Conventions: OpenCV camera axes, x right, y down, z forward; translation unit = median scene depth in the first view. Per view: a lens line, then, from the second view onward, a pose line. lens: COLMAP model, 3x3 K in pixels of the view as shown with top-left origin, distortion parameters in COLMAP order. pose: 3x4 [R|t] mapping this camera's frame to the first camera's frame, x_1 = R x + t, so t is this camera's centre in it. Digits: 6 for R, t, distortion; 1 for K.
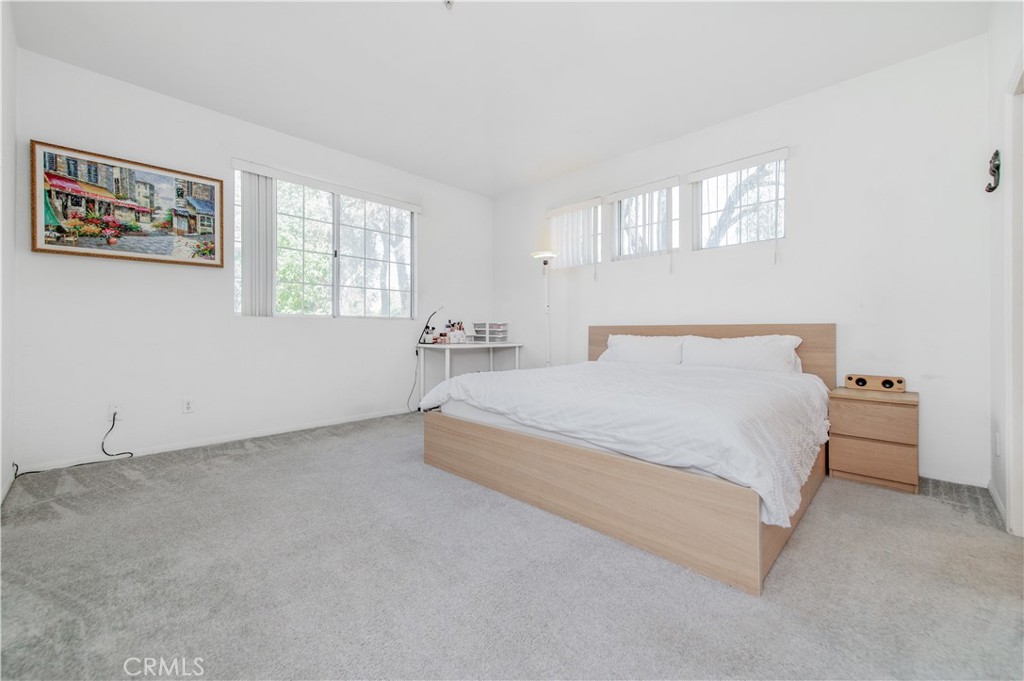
lens RADIAL K [[408.2, 0, 512.4], [0, 408.2, 333.3], [0, 0, 1]] dist [0.009634, -0.002165]
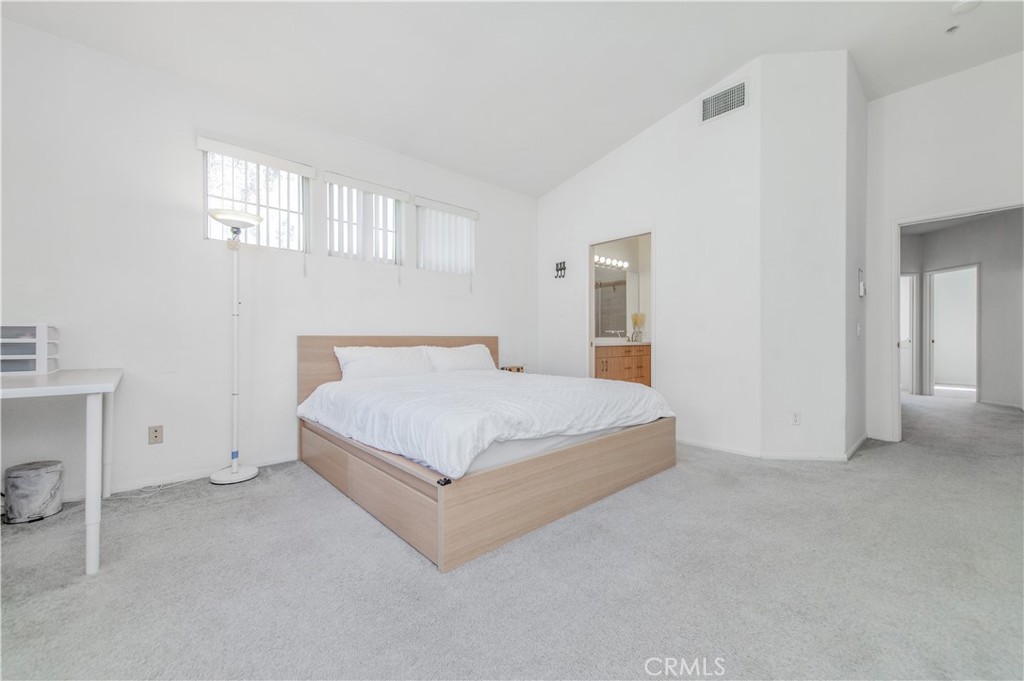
lens RADIAL K [[408.2, 0, 509.4], [0, 408.2, 340.5], [0, 0, 1]] dist [0.009634, -0.002165]
pose [[0.045621, -0.010329, 0.998905, -1.472456], [0.003328, 0.999943, 0.010188, -0.041955], [-0.998953, 0.002860, 0.045653, 1.625888]]
